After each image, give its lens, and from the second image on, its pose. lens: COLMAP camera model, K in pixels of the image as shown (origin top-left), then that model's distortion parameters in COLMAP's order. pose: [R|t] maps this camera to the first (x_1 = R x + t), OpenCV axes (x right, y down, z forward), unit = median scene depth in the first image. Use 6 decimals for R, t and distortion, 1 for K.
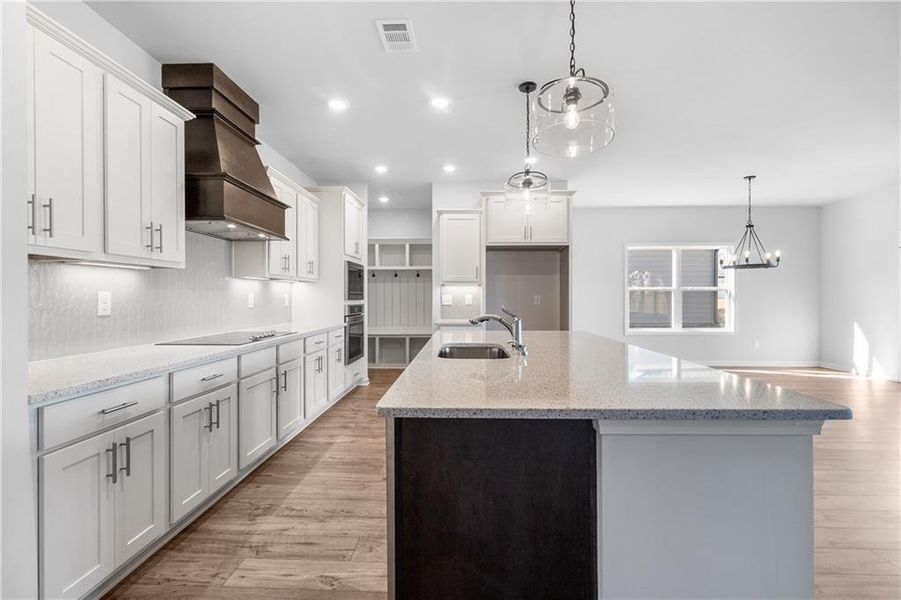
lens RADIAL K [[421.4, 0, 451.5], [0, 421.4, 299.2], [0, 0, 1]] dist [0.001416, -0.000380]
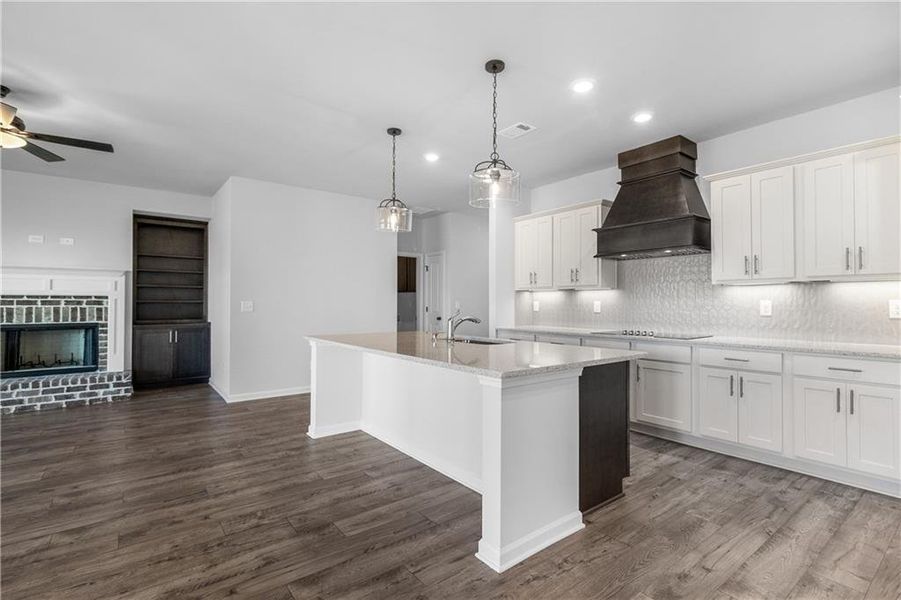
lens RADIAL K [[421.4, 0, 449.4], [0, 421.4, 299.0], [0, 0, 1]] dist [0.001416, -0.000380]
pose [[-0.773500, -0.007097, -0.633757, 0.854370], [-0.003474, 0.999970, -0.006958, -0.010286], [0.633787, -0.003181, -0.773501, 1.710255]]
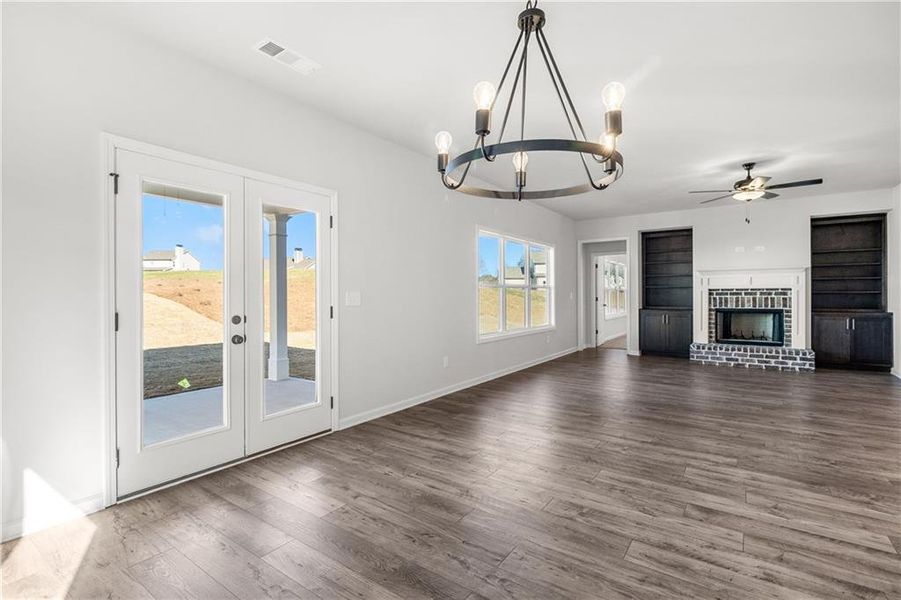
lens RADIAL K [[421.4, 0, 447.5], [0, 421.4, 296.9], [0, 0, 1]] dist [0.001416, -0.000380]
pose [[-0.832760, 0.000197, 0.553634, 1.137335], [0.005684, 0.999950, 0.008194, -0.013083], [-0.553604, 0.009970, -0.832720, 2.337840]]
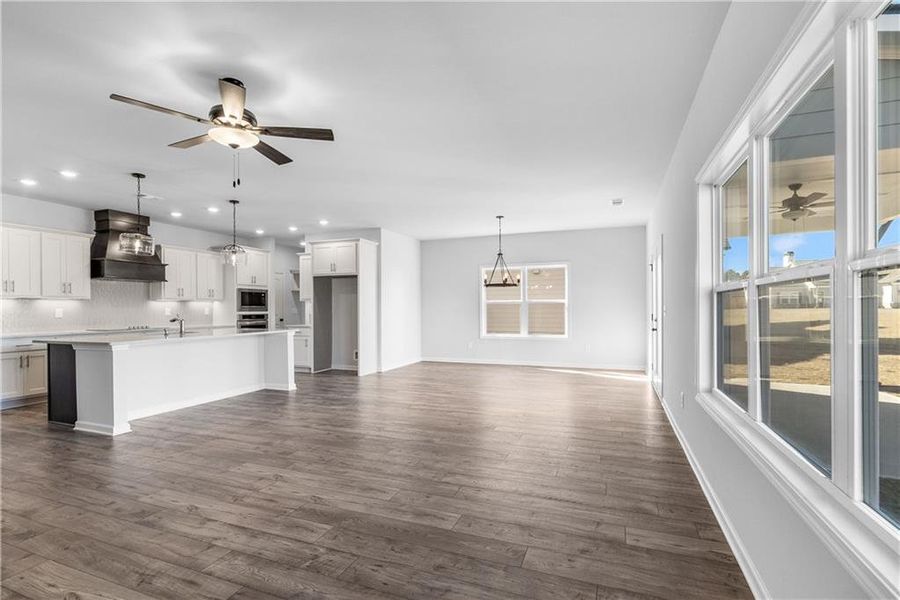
lens RADIAL K [[420.9, 0, 447.5], [0, 420.9, 311.9], [0, 0, 1]] dist [0.001416, -0.000380]
pose [[0.943437, -0.001554, -0.331548, 1.843602], [0.002901, 0.999989, 0.003568, 0.000453], [0.331539, -0.004328, 0.943432, -0.532834]]
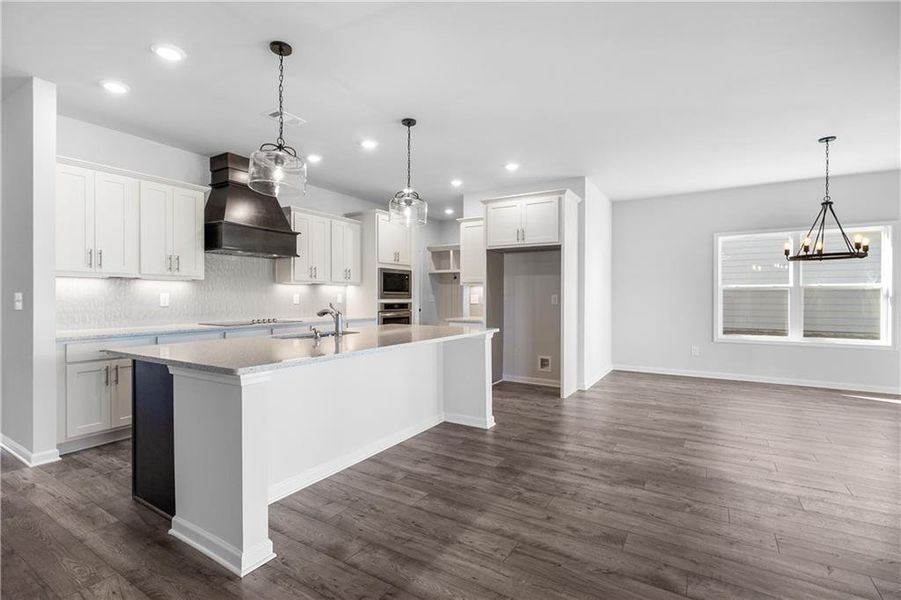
lens RADIAL K [[421.4, 0, 449.8], [0, 421.4, 296.7], [0, 0, 1]] dist [0.001416, -0.000380]
pose [[0.869027, 0.001410, -0.494763, 0.926172], [-0.003705, 0.999986, -0.003658, -0.001155], [0.494751, 0.005012, 0.869020, 0.013742]]
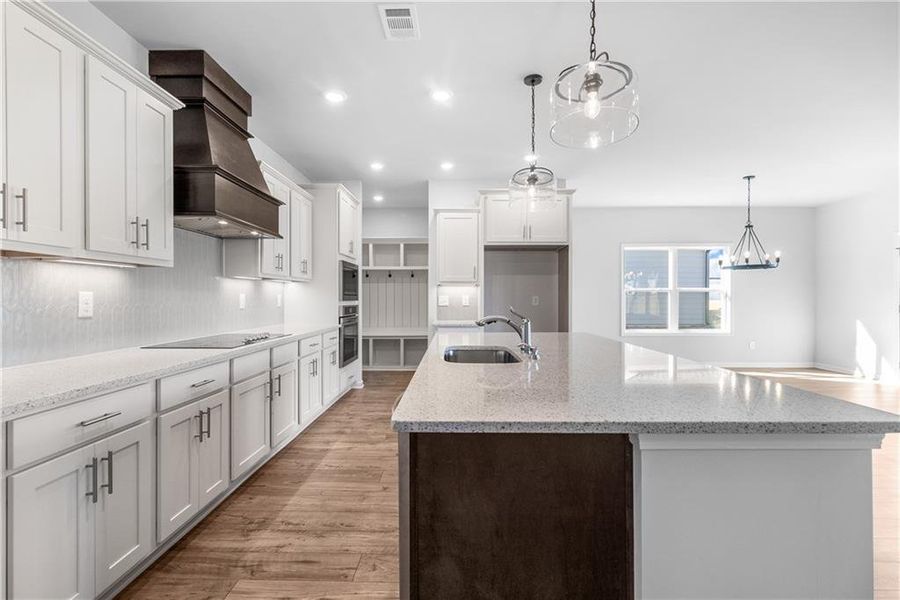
lens RADIAL K [[420.9, 0, 449.4], [0, 420.9, 299.4], [0, 0, 1]] dist [0.001416, -0.000380]
pose [[0.999824, 0.000812, 0.018749, -0.029673], [-0.000786, 0.999999, -0.001434, 0.000338], [-0.018750, 0.001419, 0.999823, 0.043313]]
